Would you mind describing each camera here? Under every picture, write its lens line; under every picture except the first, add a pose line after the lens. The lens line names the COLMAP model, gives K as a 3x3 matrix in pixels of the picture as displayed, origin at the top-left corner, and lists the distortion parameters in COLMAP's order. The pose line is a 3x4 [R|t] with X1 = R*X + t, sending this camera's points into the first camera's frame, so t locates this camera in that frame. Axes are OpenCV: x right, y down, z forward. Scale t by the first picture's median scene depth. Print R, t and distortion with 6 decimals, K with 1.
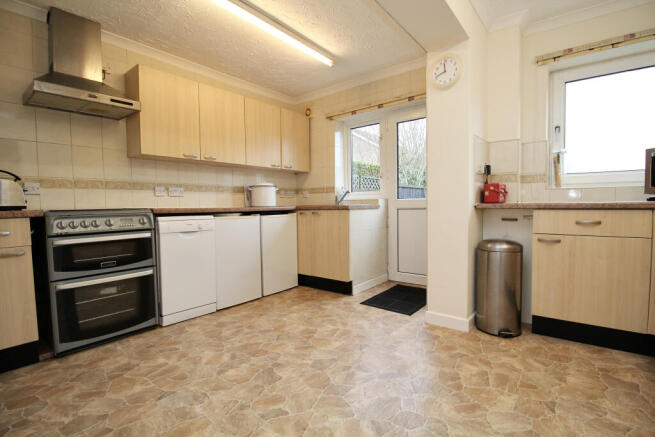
lens RADIAL K [[307.3, 0, 335.3], [0, 307.3, 217.3], [0, 0, 1]] dist [-0.011365, -0.000658]
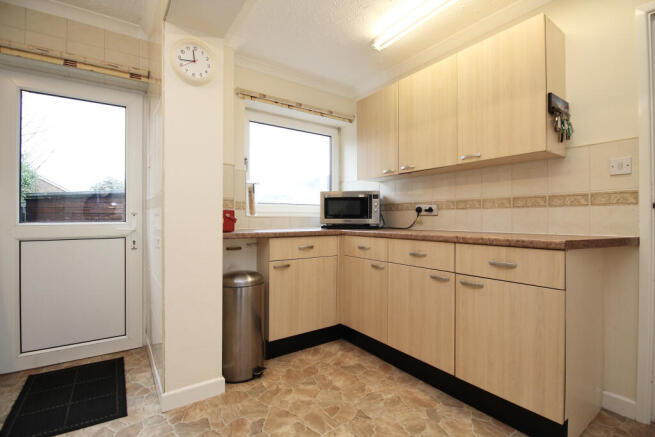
lens RADIAL K [[307.3, 0, 335.3], [0, 307.3, 217.3], [0, 0, 1]] dist [-0.011365, -0.000658]
pose [[0.287156, 0.015717, 0.957755, -0.275853], [0.037239, 0.998926, -0.027557, -0.057793], [-0.957160, 0.043579, 0.286262, 0.481887]]
